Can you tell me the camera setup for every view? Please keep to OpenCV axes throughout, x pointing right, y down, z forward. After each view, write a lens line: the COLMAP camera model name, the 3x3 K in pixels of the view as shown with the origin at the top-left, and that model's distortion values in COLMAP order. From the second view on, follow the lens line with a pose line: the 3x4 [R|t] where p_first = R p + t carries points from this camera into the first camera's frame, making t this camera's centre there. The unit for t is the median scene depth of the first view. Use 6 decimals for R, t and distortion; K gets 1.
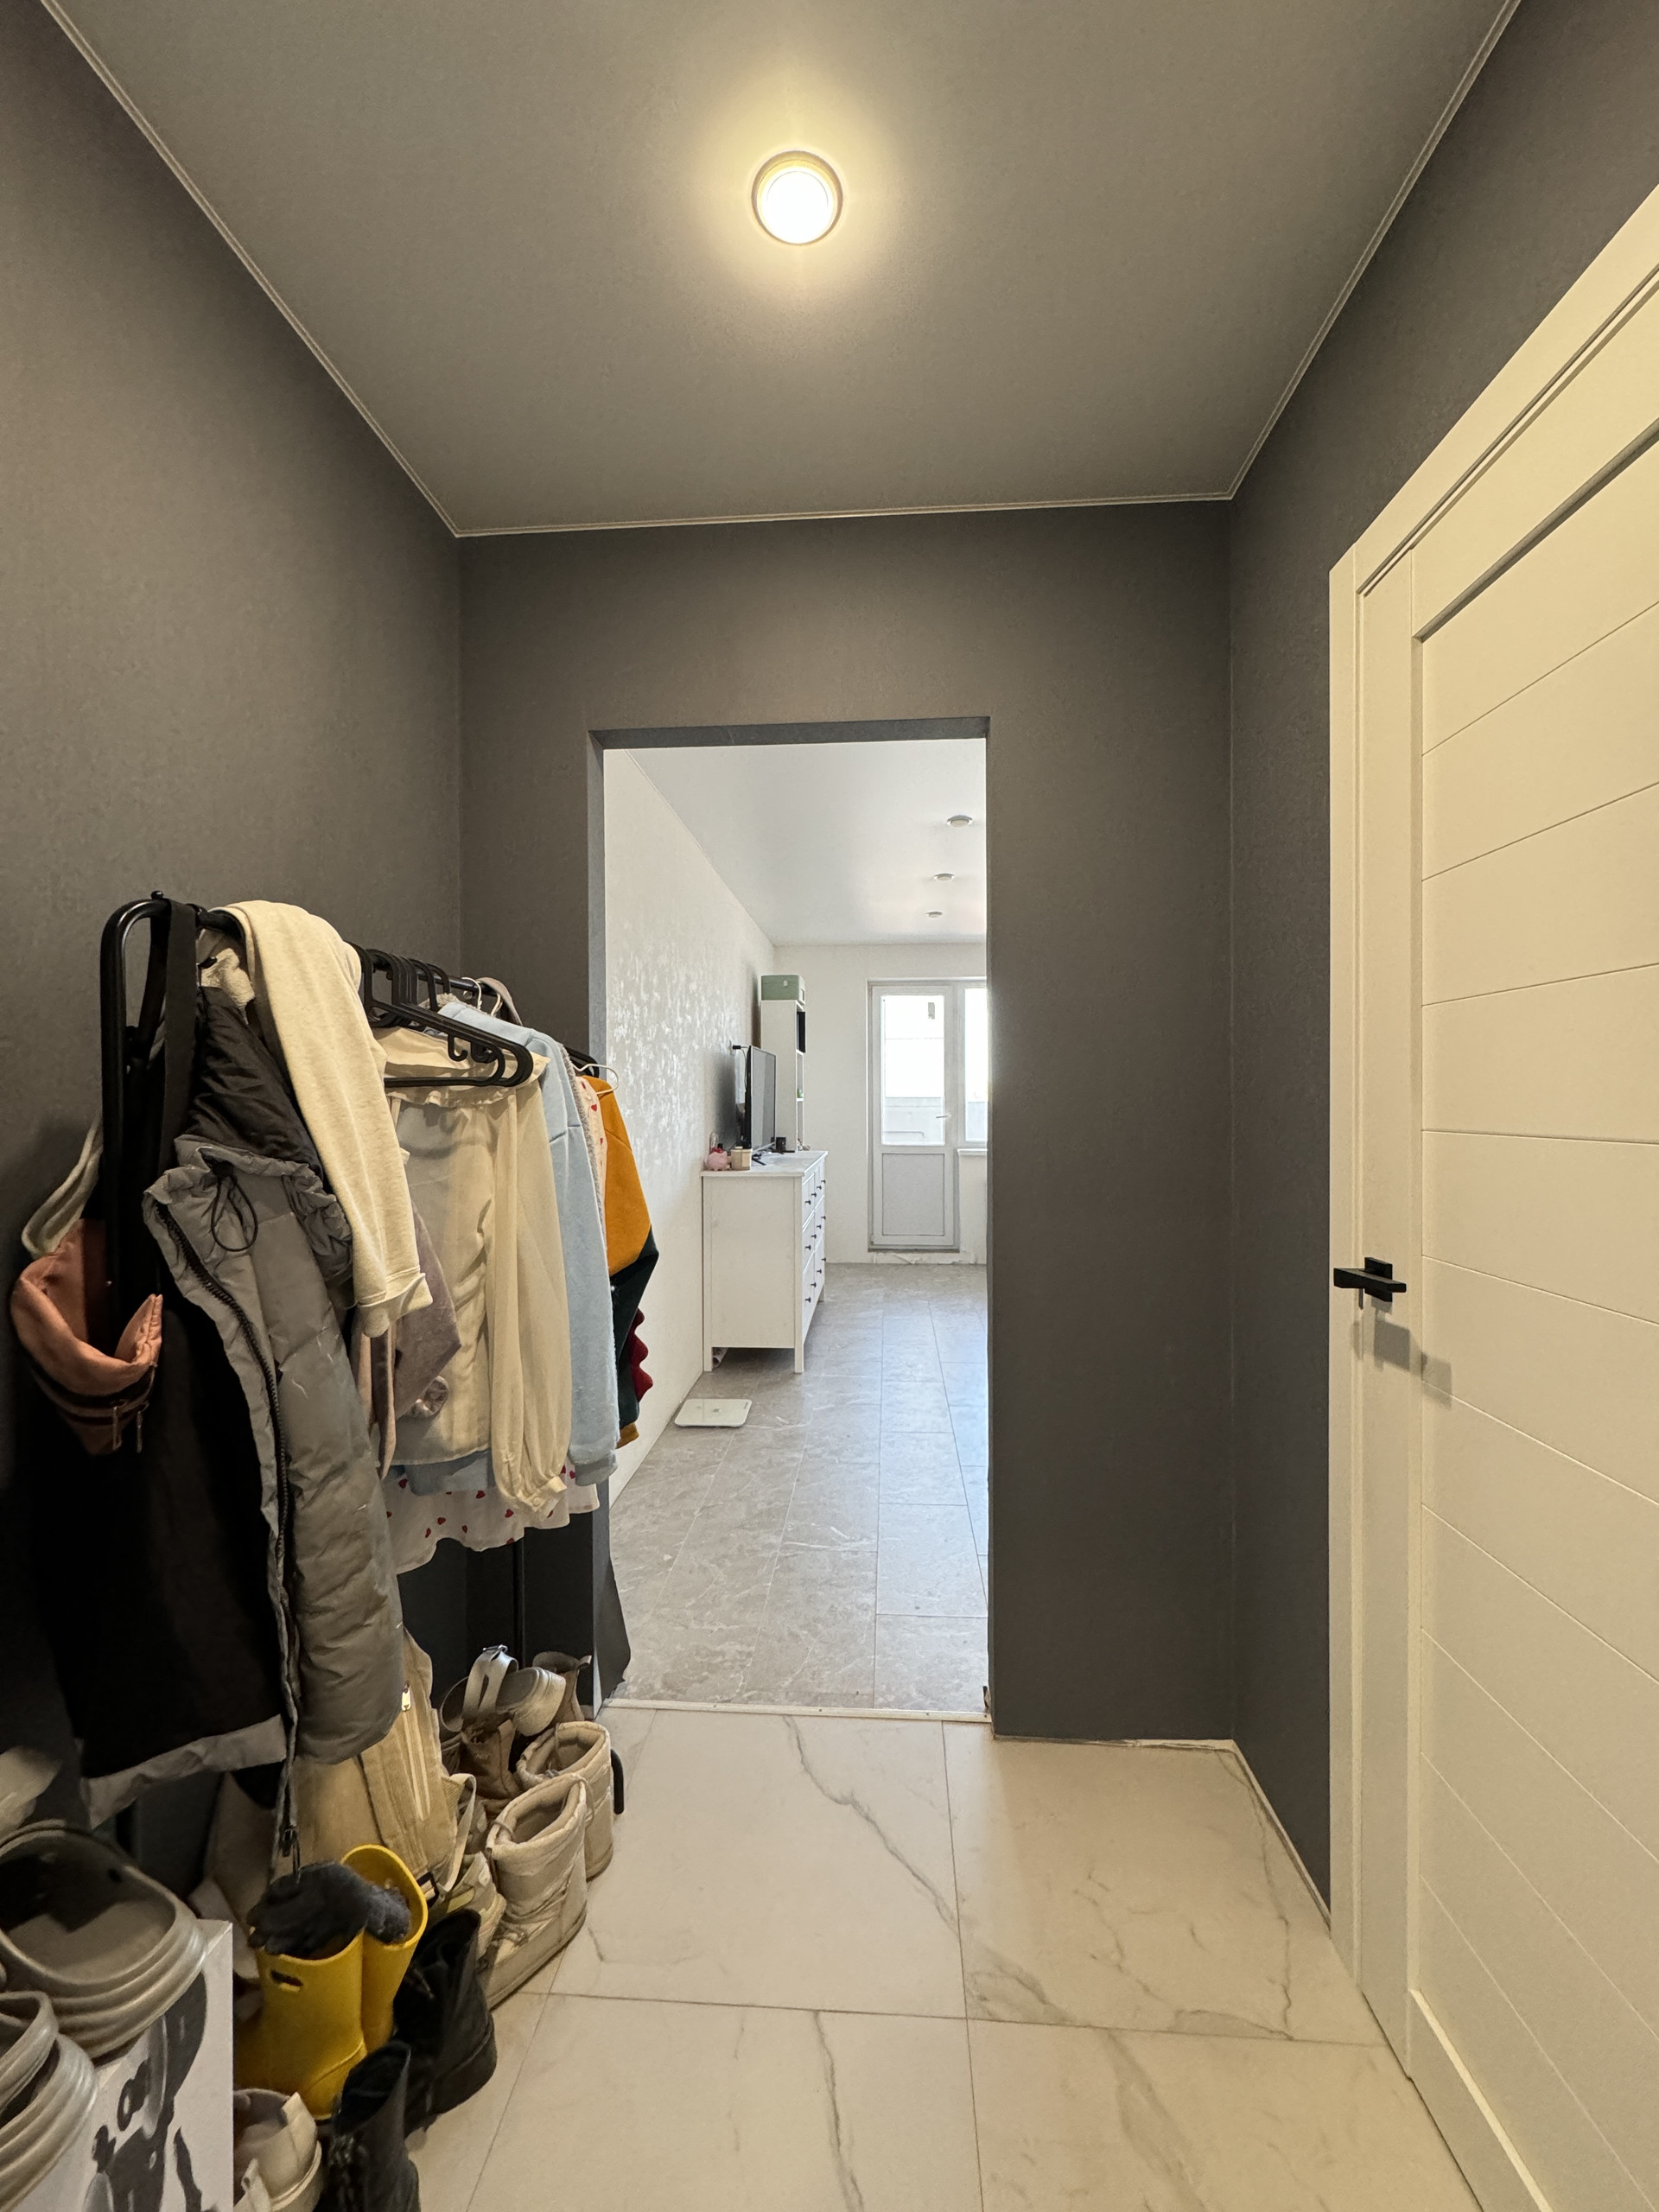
lens RADIAL K [[885.1, 0, 832.6], [0, 885.1, 1107.1], [0, 0, 1]] dist [-0.001049, 0.000893]
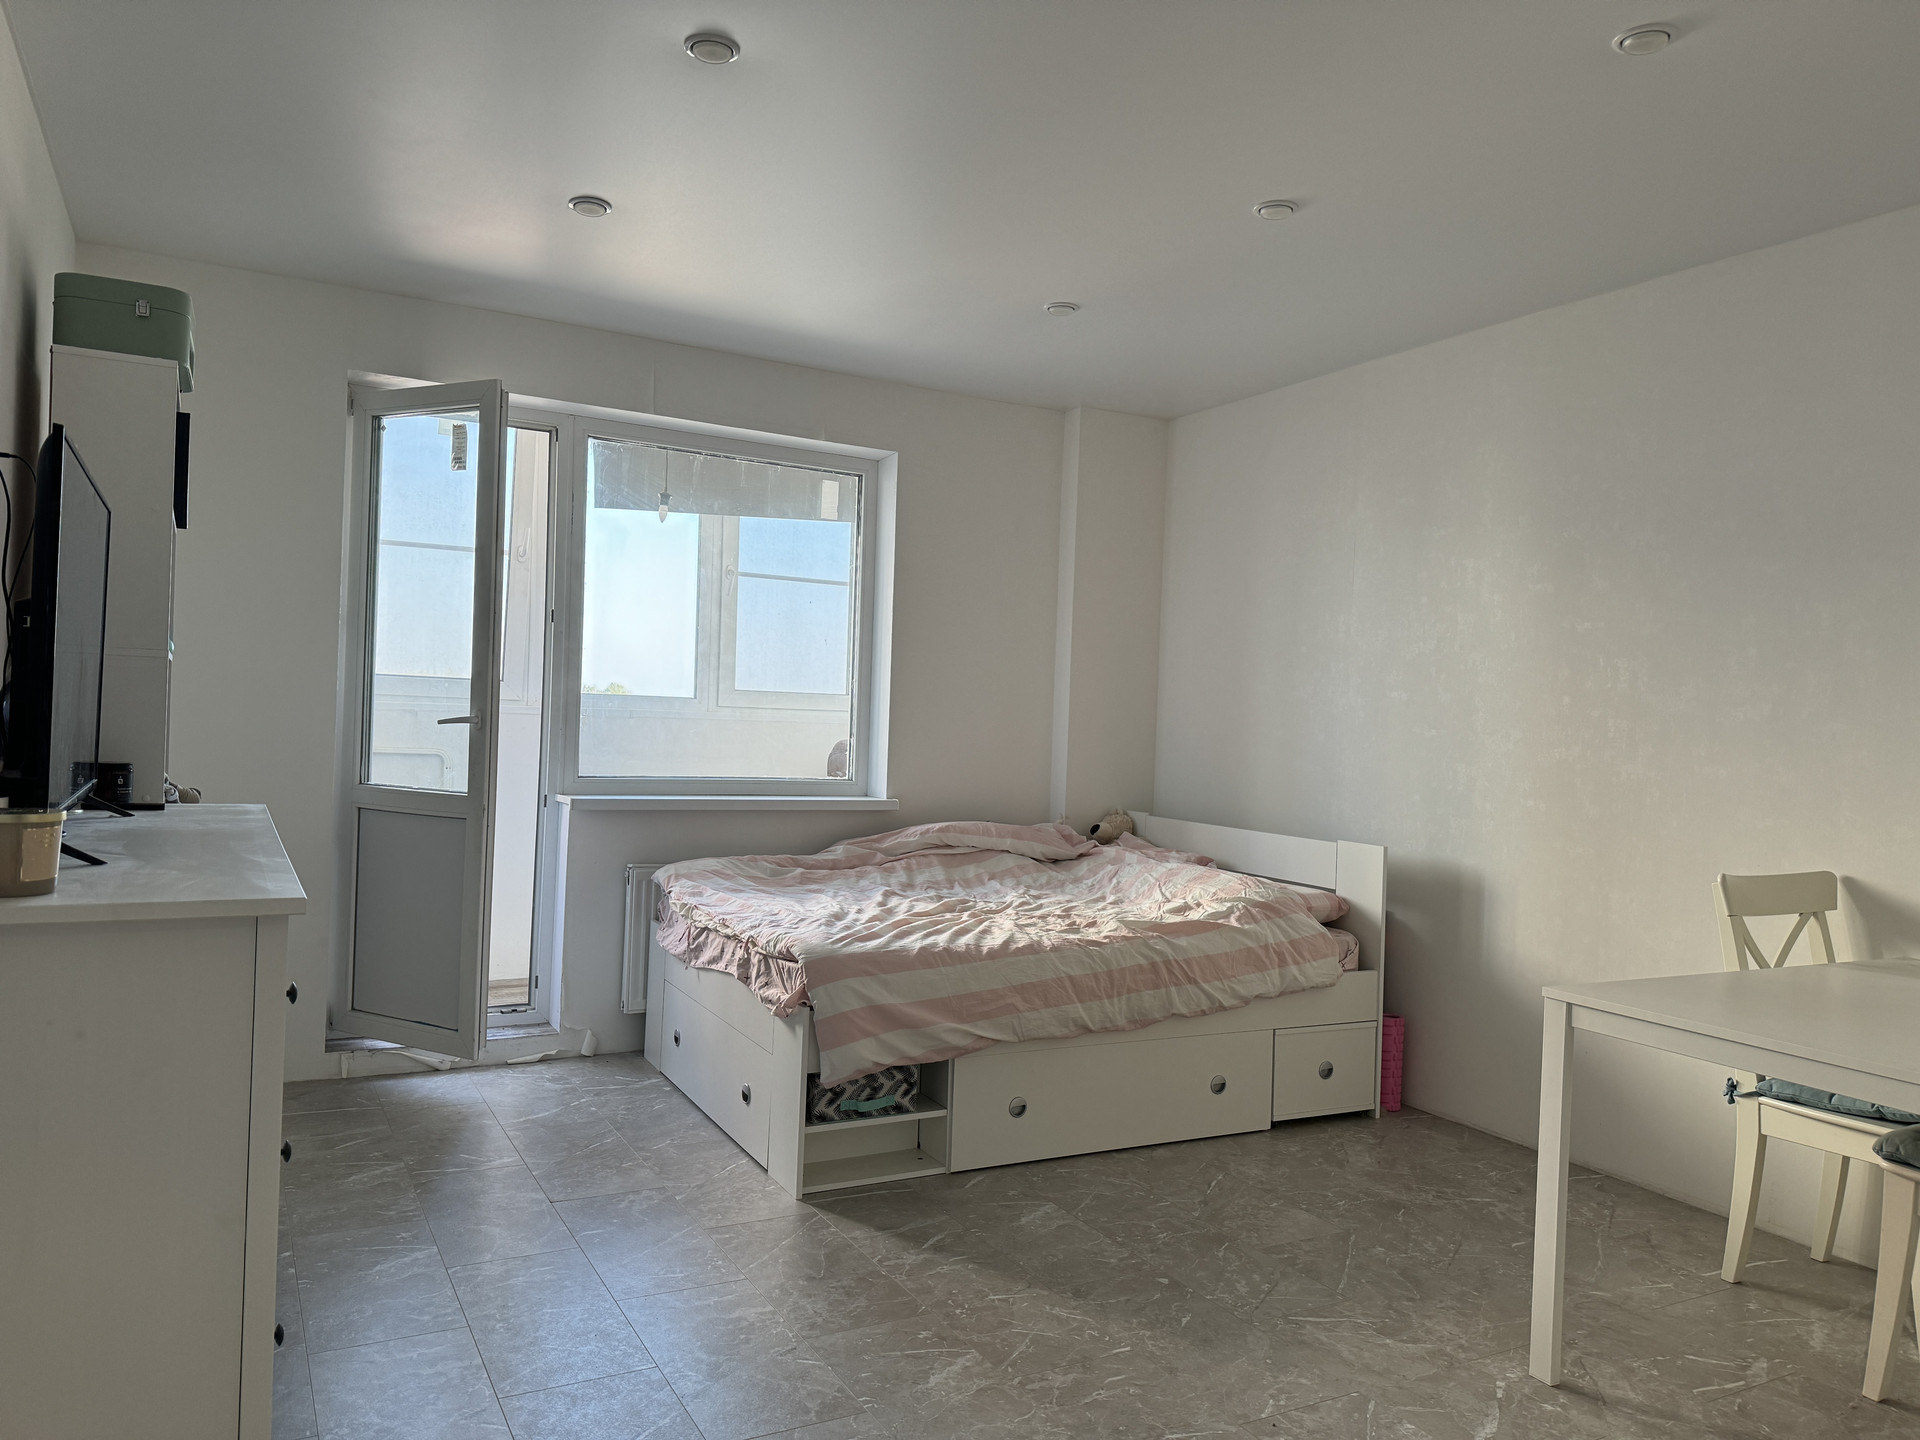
lens RADIAL K [[1346.8, 0, 960.0], [0, 1346.8, 720.0], [0, 0, 1]] dist [0.102715, -0.142941]
pose [[0.846441, 0.031115, 0.531573, -0.080053], [-0.031054, 0.999477, -0.009056, 0.016181], [-0.531576, -0.008842, 0.846964, 0.505815]]
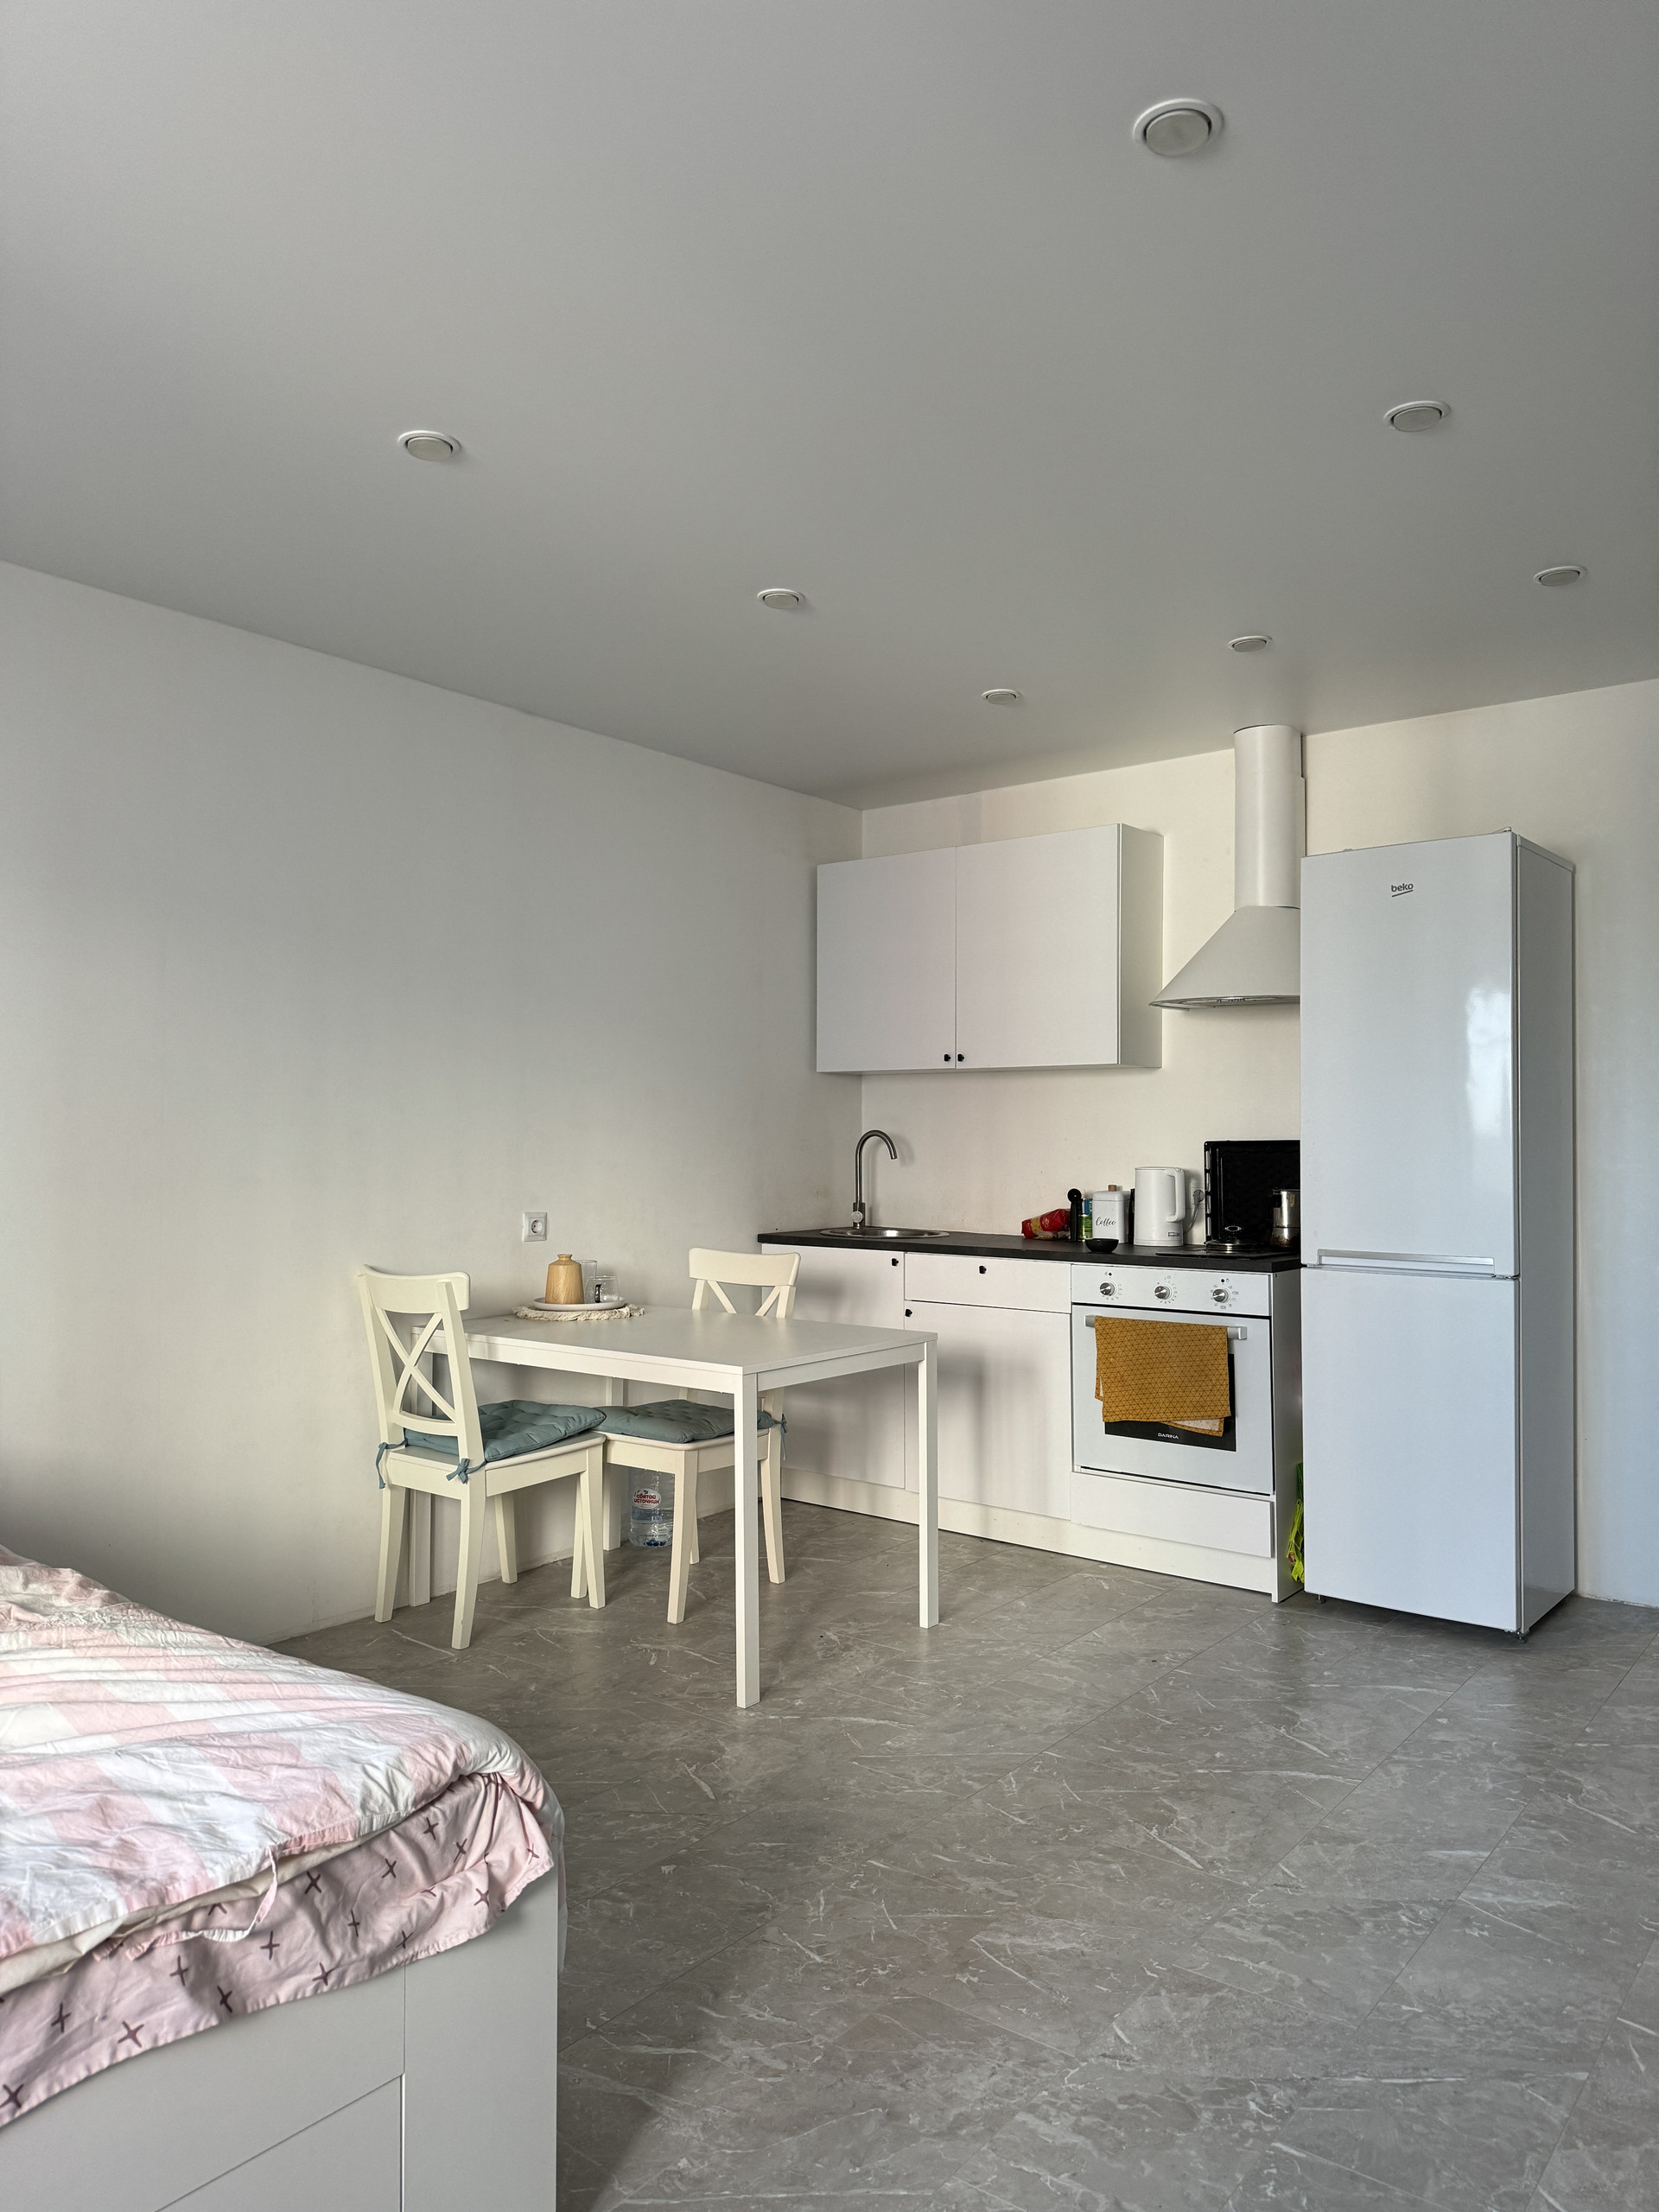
lens RADIAL K [[1545.3, 0, 833.1], [0, 1545.3, 1074.9], [0, 0, 1]] dist [-0.008597, -0.005034]
pose [[-0.824931, 0.027050, 0.564586, -0.034283], [0.010939, 0.999431, -0.031900, -0.000592], [-0.565127, -0.020139, -0.824758, 1.328818]]
